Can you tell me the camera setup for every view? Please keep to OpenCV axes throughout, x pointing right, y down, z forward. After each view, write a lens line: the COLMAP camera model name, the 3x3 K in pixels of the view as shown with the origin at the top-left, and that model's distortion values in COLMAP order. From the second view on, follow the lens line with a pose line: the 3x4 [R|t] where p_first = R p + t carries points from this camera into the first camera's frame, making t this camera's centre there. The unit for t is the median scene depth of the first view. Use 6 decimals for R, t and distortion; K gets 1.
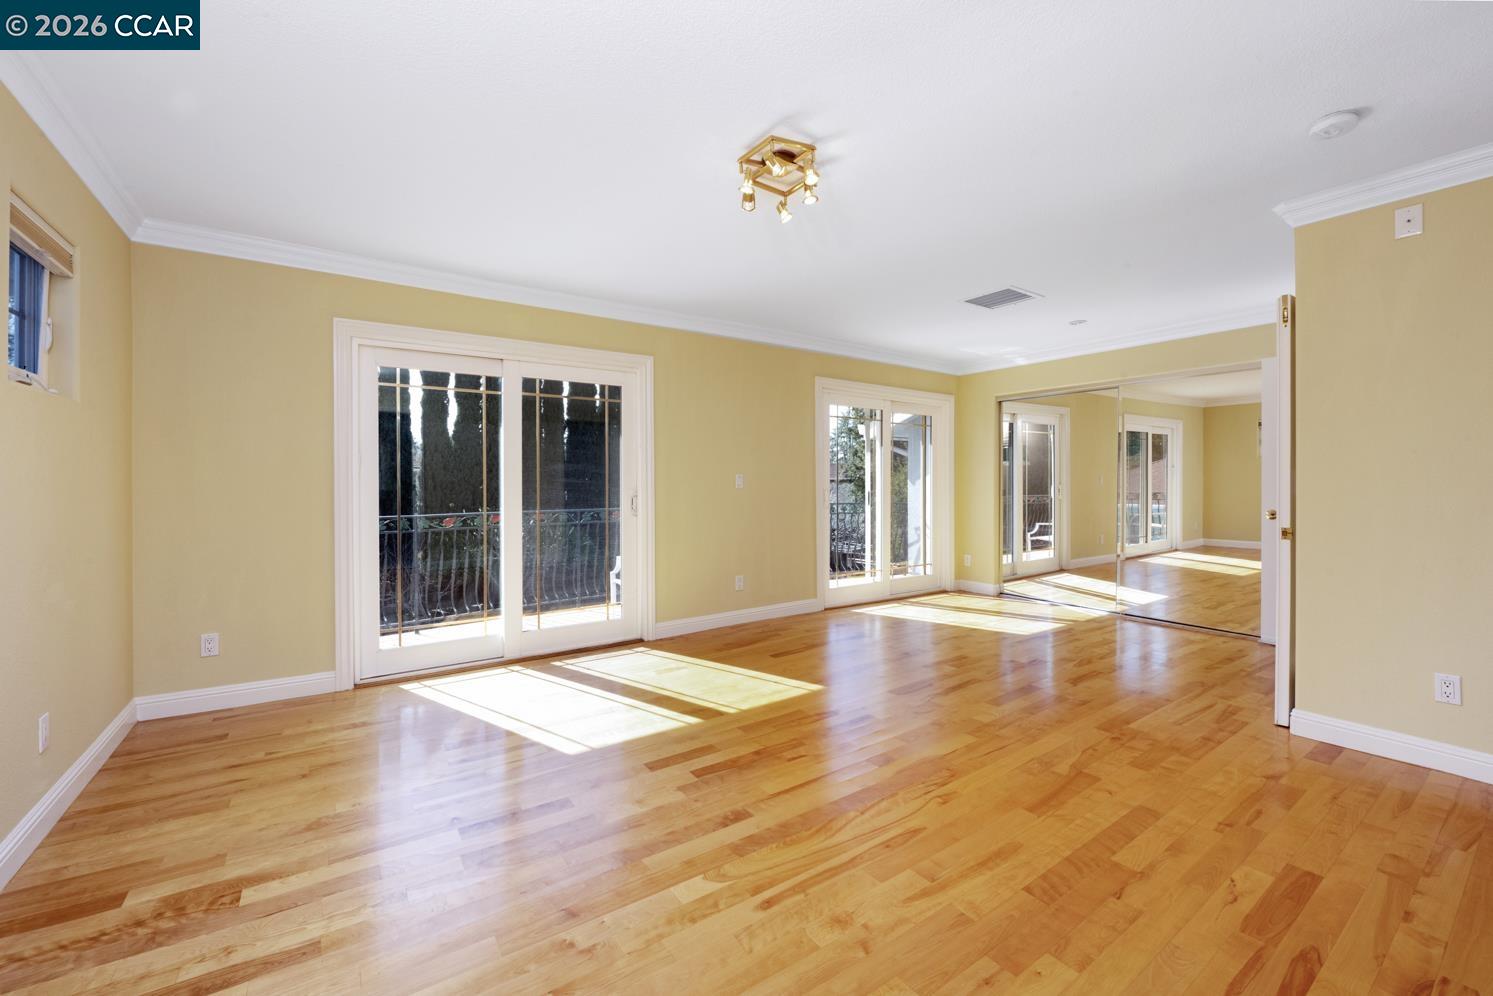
lens RADIAL K [[603.0, 0, 739.7], [0, 603.0, 487.3], [0, 0, 1]] dist [-0.013984, 0.000128]
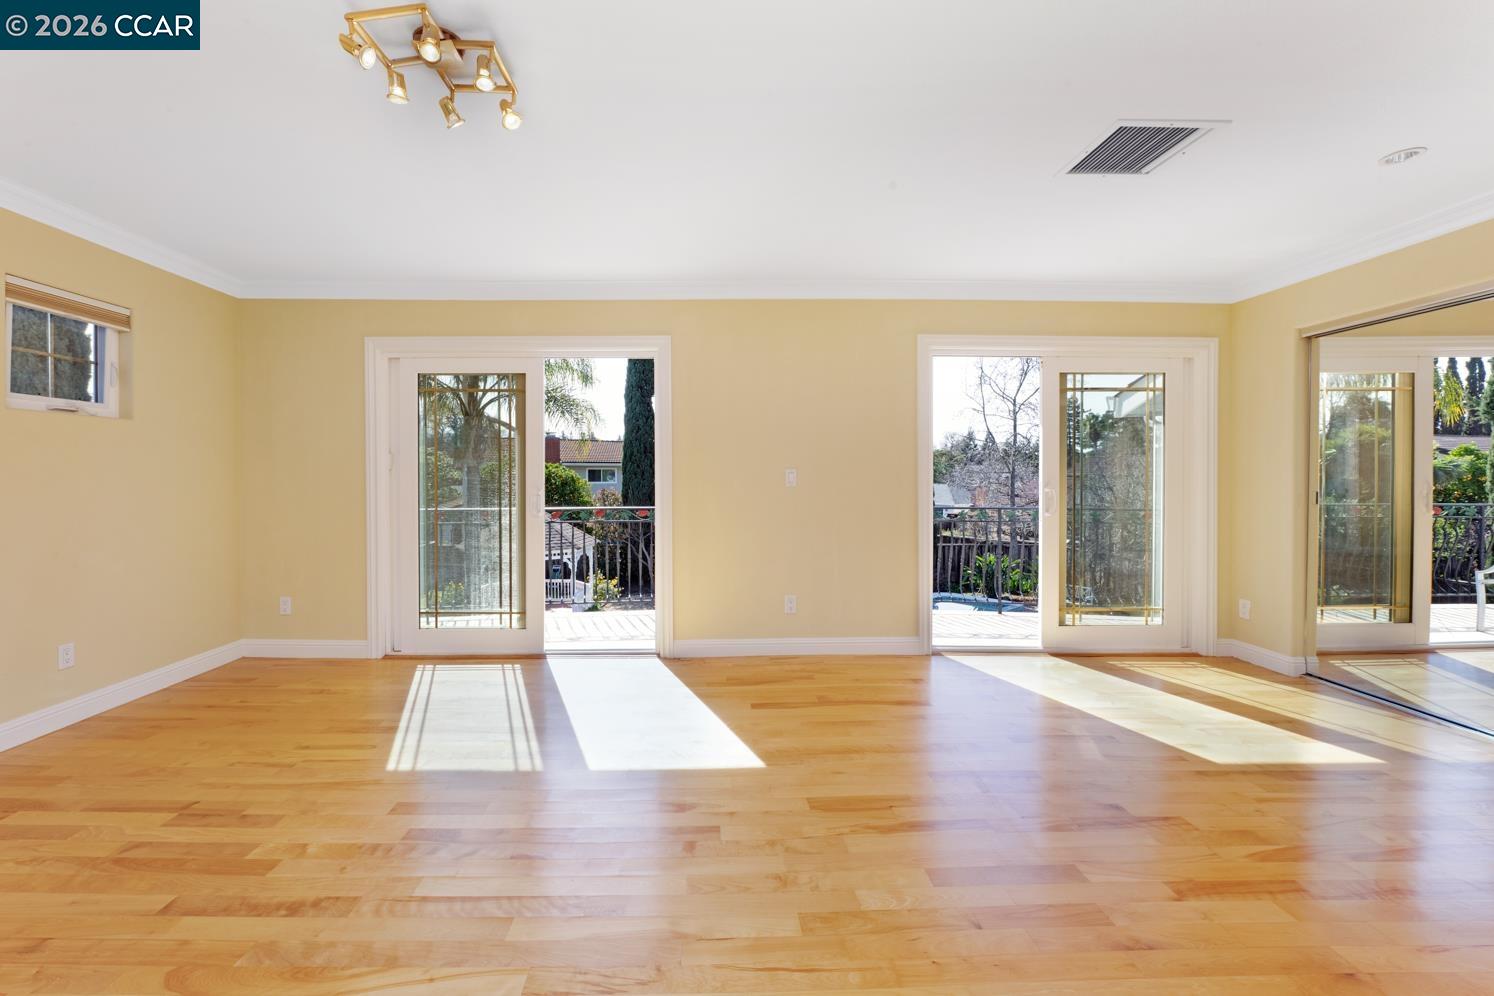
lens RADIAL K [[603.4, 0, 740.2], [0, 603.4, 487.3], [0, 0, 1]] dist [-0.013984, 0.000128]
pose [[0.830144, 0.011014, -0.557441, 0.449843], [-0.004498, 0.999905, 0.013058, -0.008633], [0.557532, -0.008333, 0.830114, 0.339690]]
